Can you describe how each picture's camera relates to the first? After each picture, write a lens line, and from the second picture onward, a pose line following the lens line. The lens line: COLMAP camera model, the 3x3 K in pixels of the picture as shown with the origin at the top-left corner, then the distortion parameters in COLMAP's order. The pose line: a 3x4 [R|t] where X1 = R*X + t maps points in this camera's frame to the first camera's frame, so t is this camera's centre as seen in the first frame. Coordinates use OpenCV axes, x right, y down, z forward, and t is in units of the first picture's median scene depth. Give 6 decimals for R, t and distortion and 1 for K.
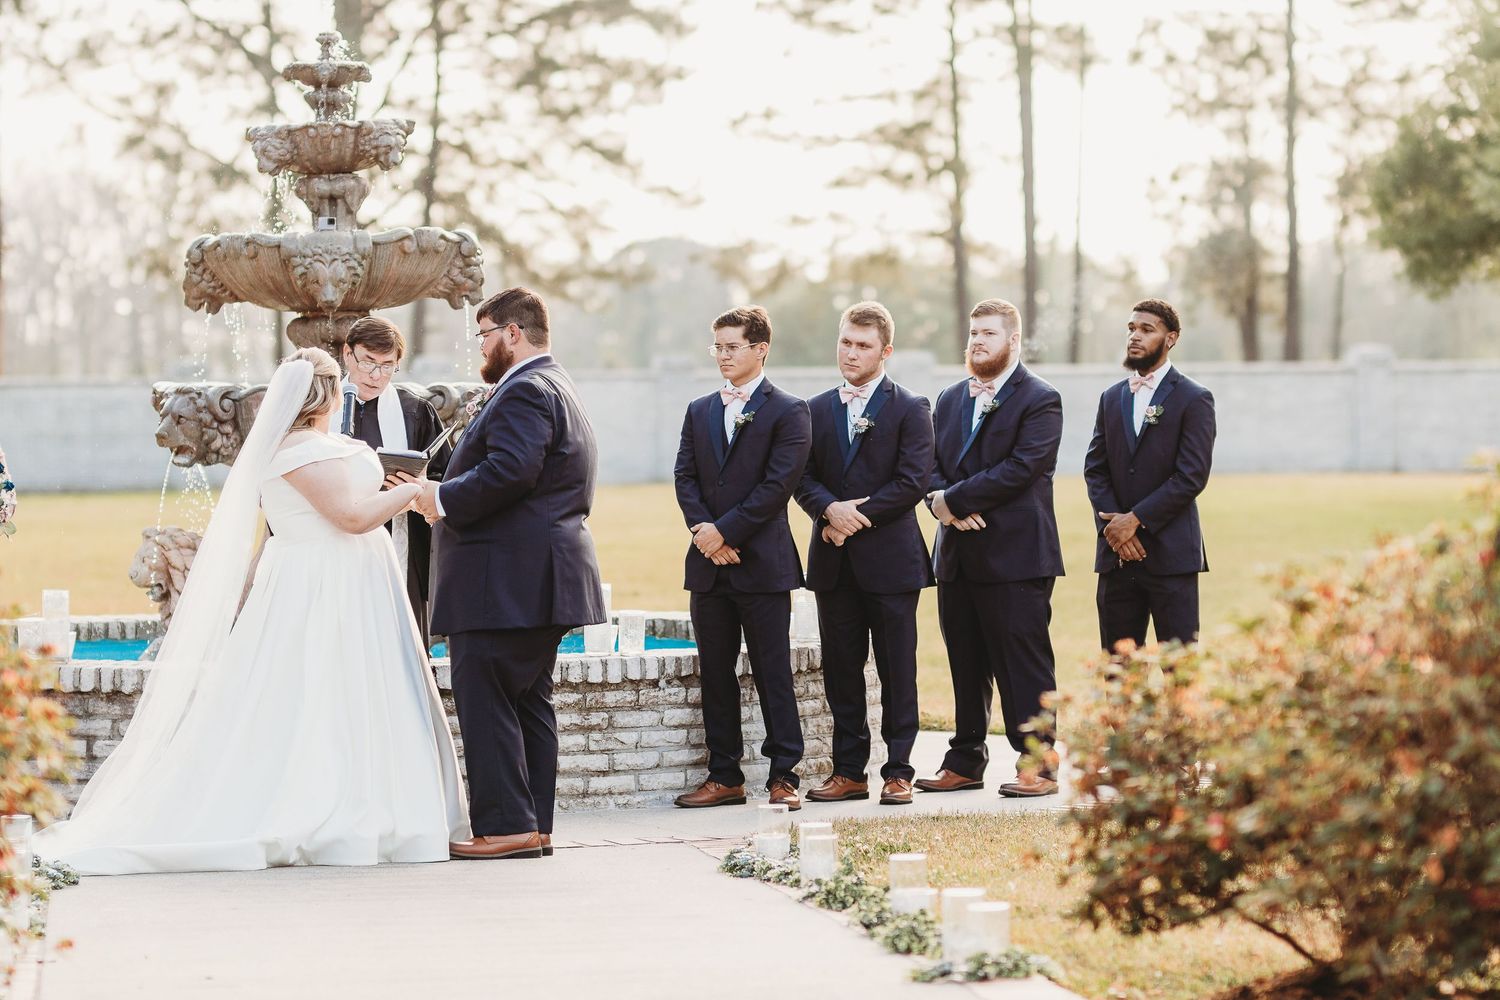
lens RADIAL K [[5986.4, 0, 761.1], [0, 5986.4, 510.6], [0, 0, 1]] dist [0.066898, 0.000000]
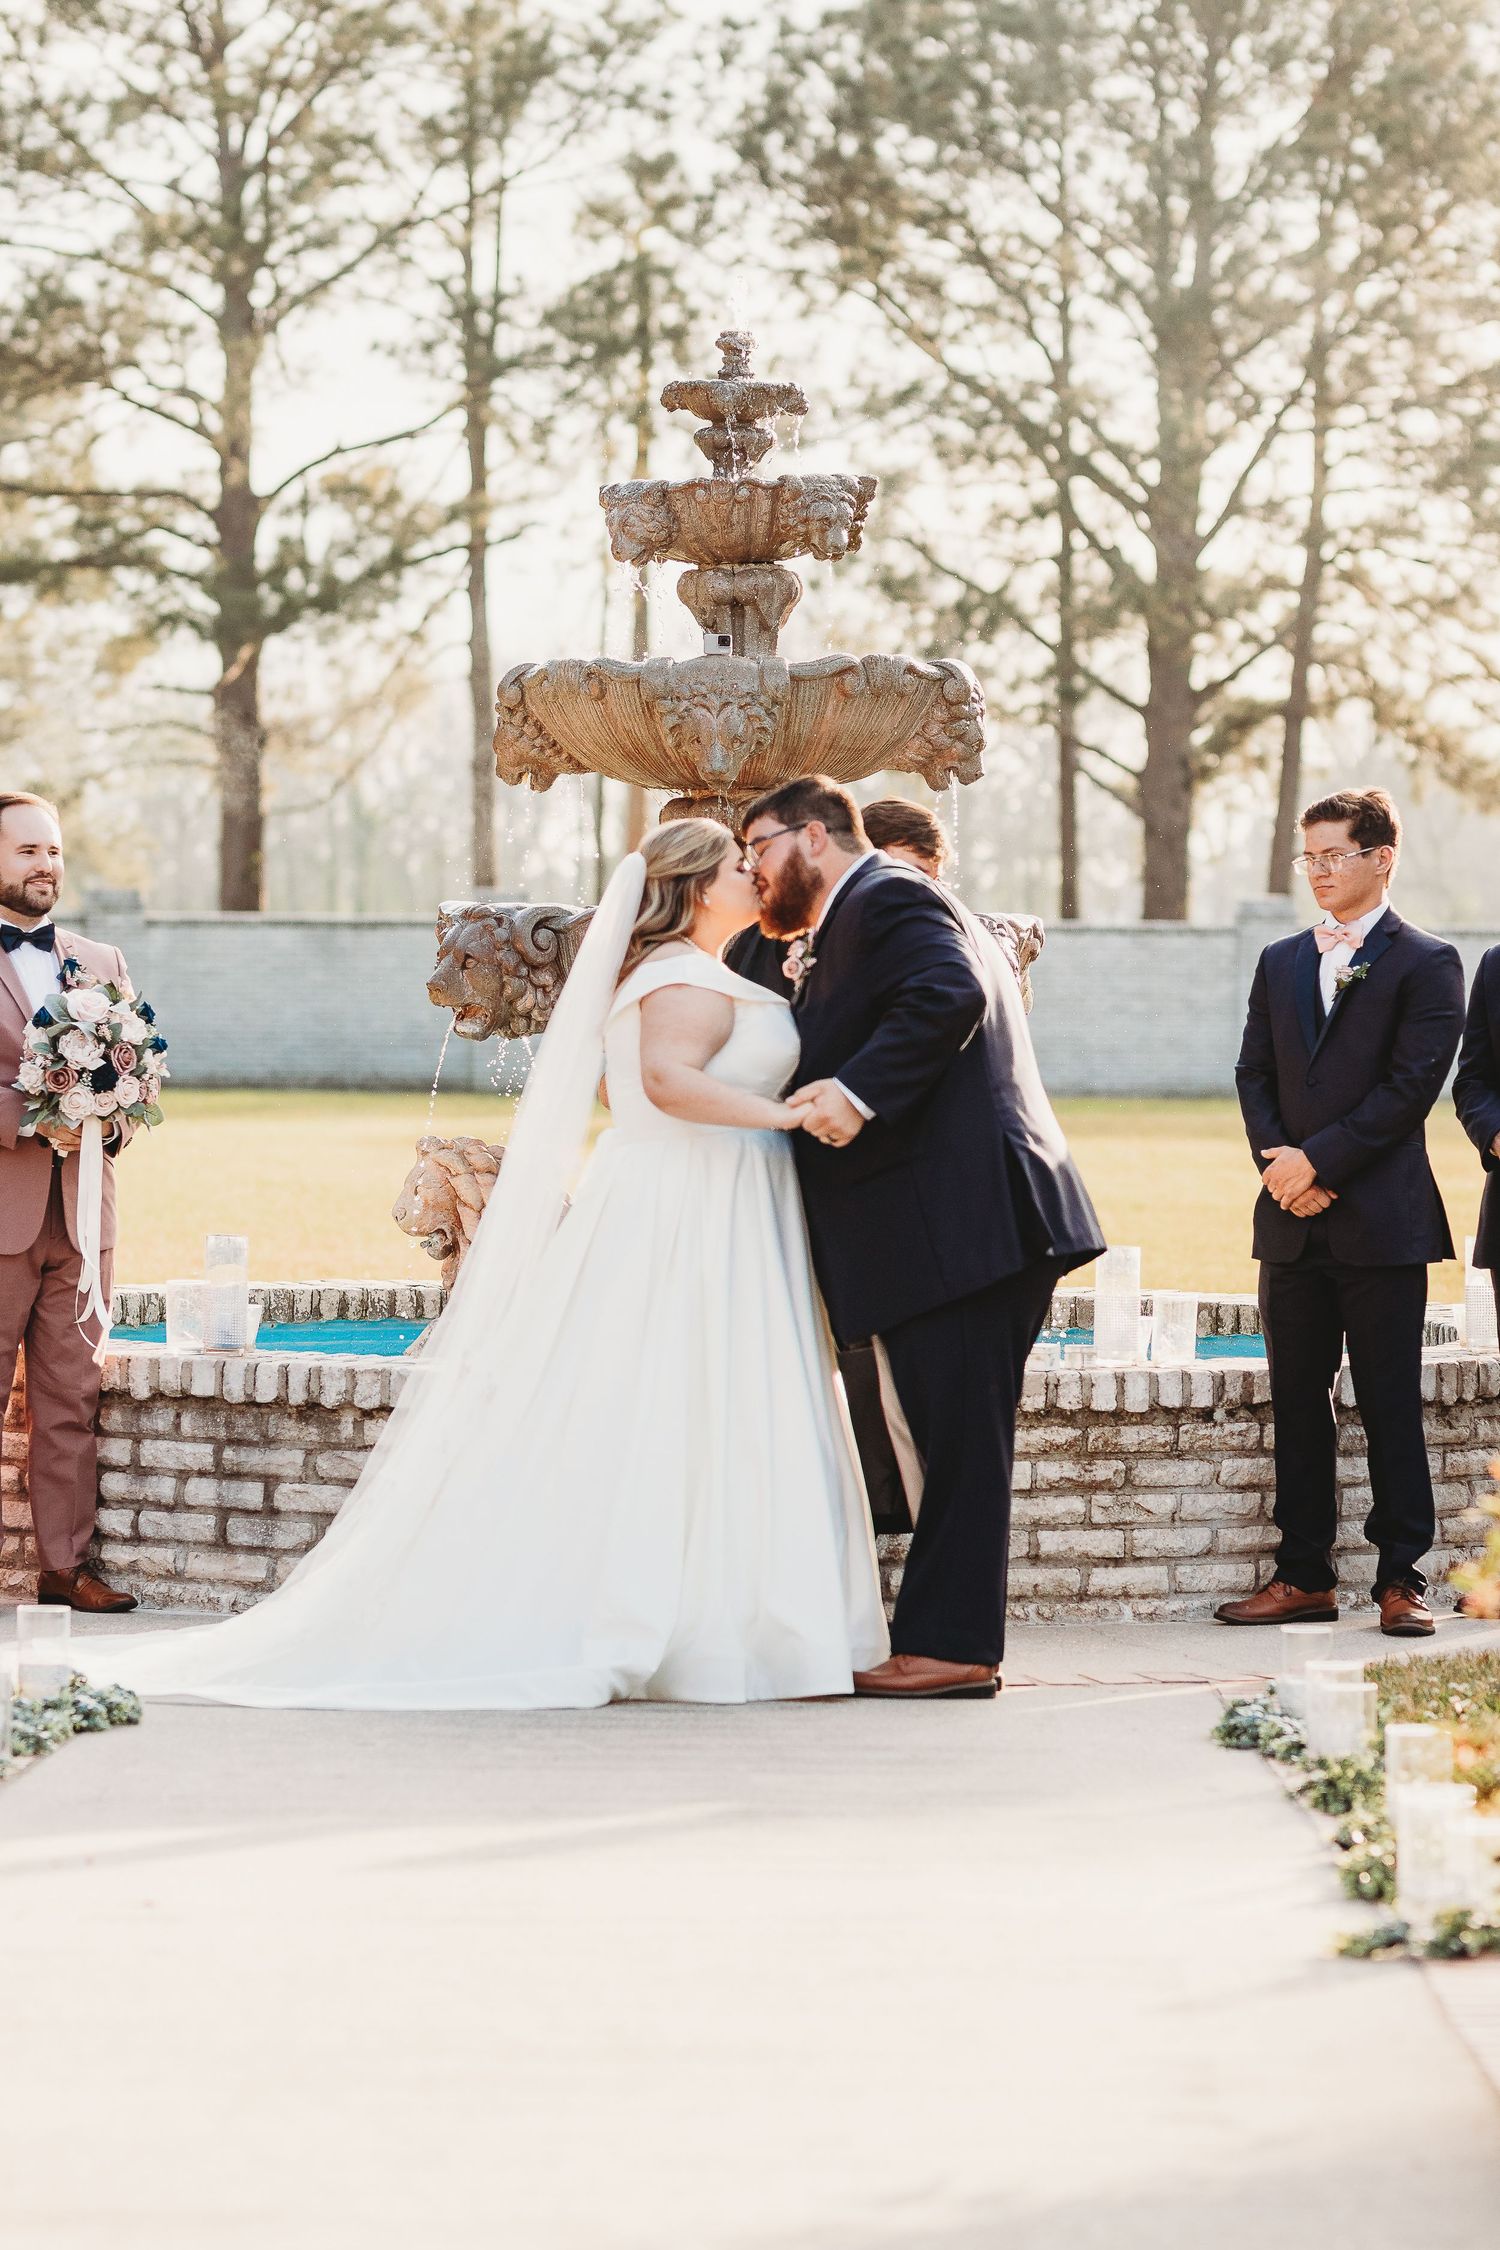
lens RADIAL K [[8979.6, 0, 745.7], [0, 8979.6, 1138.6], [0, 0, 1]] dist [0.066898, 0.000000]
pose [[0.991071, 0.022856, -0.131358, 0.054086], [-0.022859, 0.999738, 0.001483, 0.000906], [0.131358, 0.001533, 0.991334, 0.100571]]
